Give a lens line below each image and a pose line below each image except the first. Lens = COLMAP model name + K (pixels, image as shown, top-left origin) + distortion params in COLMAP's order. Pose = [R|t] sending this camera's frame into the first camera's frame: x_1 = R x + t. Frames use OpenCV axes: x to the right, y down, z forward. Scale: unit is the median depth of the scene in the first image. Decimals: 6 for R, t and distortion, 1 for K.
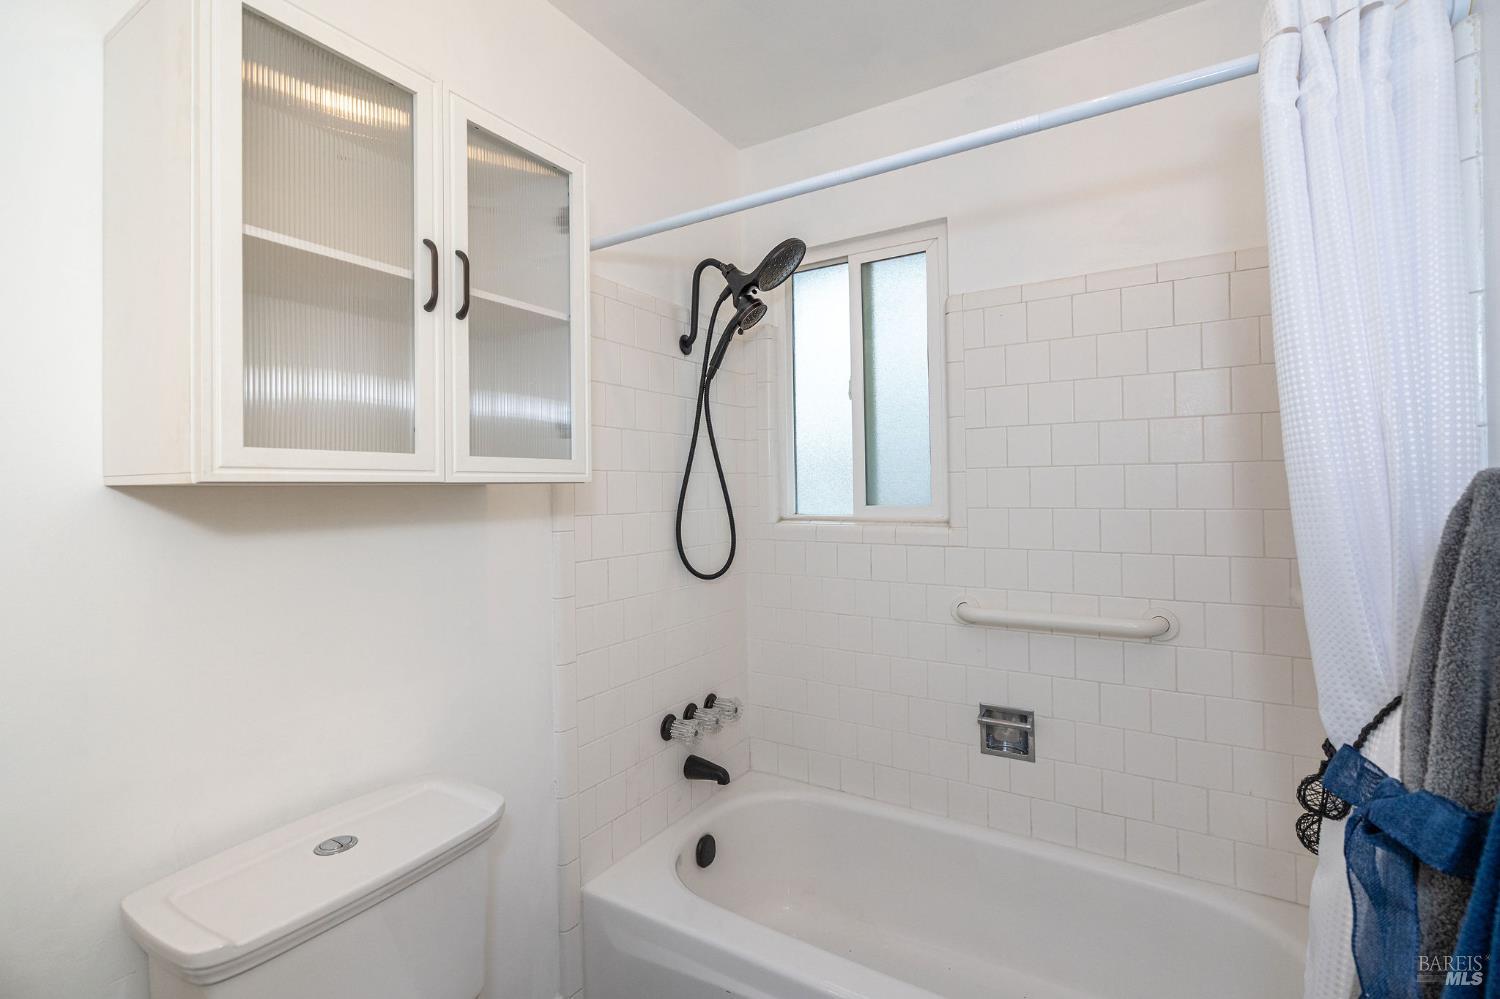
lens RADIAL K [[673.5, 0, 761.5], [0, 673.5, 480.9], [0, 0, 1]] dist [-0.009143, 0.001409]
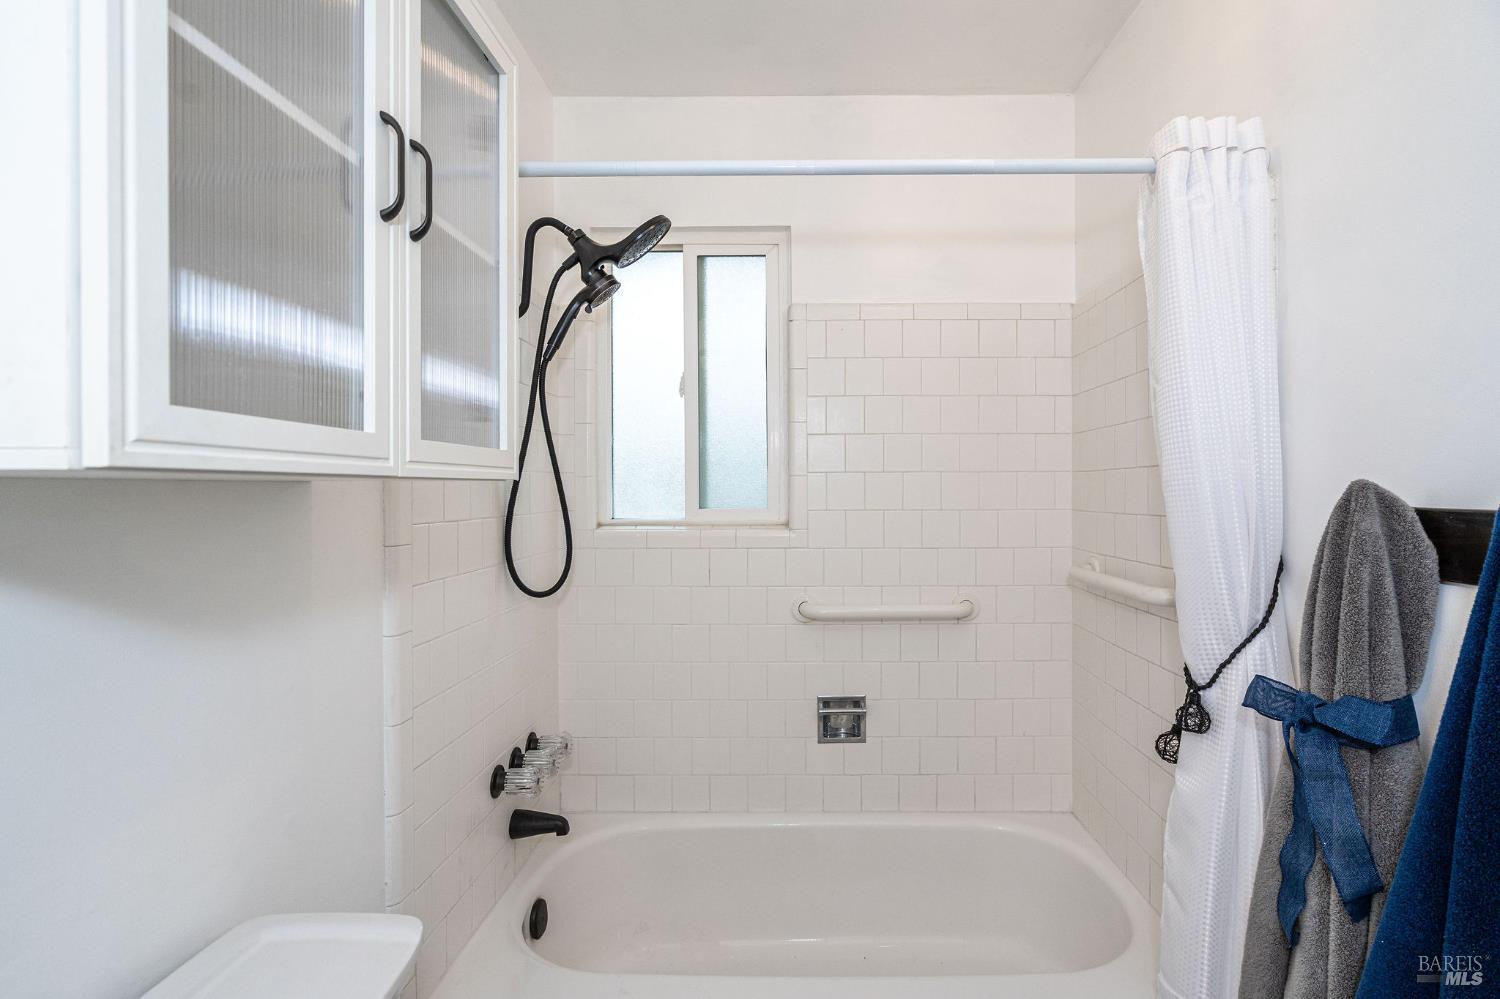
lens RADIAL K [[673.5, 0, 778.4], [0, 673.5, 487.9], [0, 0, 1]] dist [-0.009143, 0.001409]
pose [[0.860431, 0.008400, 0.509497, -0.272236], [-0.011128, 0.999935, 0.002306, 0.003792], [-0.509445, -0.007654, 0.860469, 0.131663]]
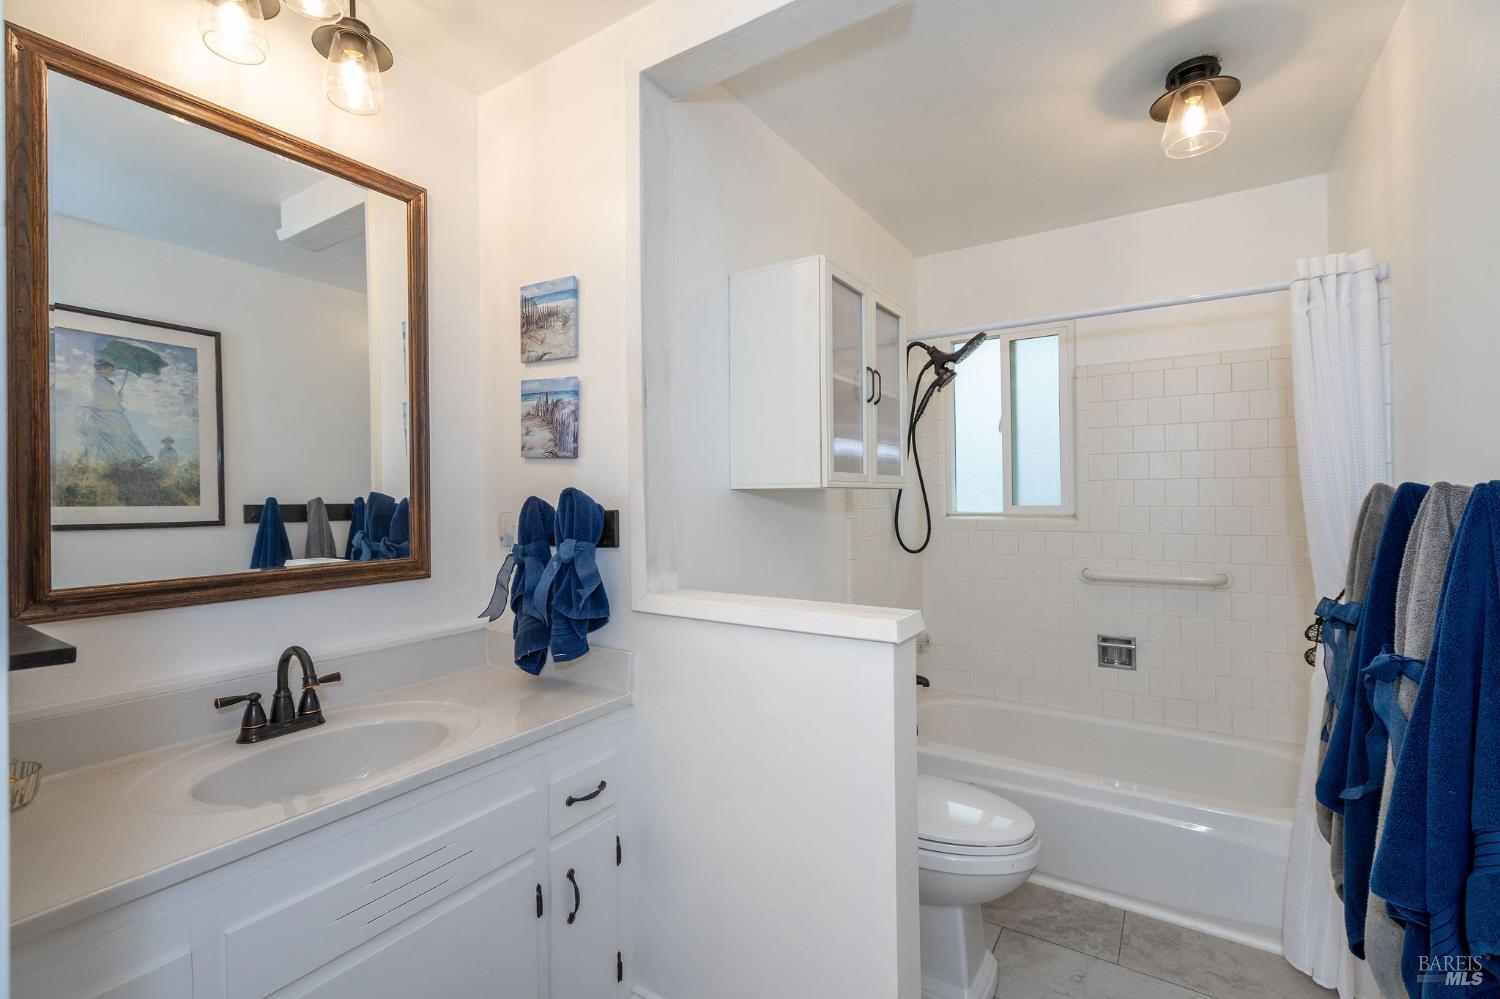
lens RADIAL K [[673.5, 0, 758.6], [0, 673.5, 491.0], [0, 0, 1]] dist [-0.009143, 0.001409]
pose [[0.999897, 0.002857, -0.014096, -0.436110], [-0.002824, 0.999993, 0.002380, 0.003635], [0.014103, -0.002340, 0.999898, -0.552210]]
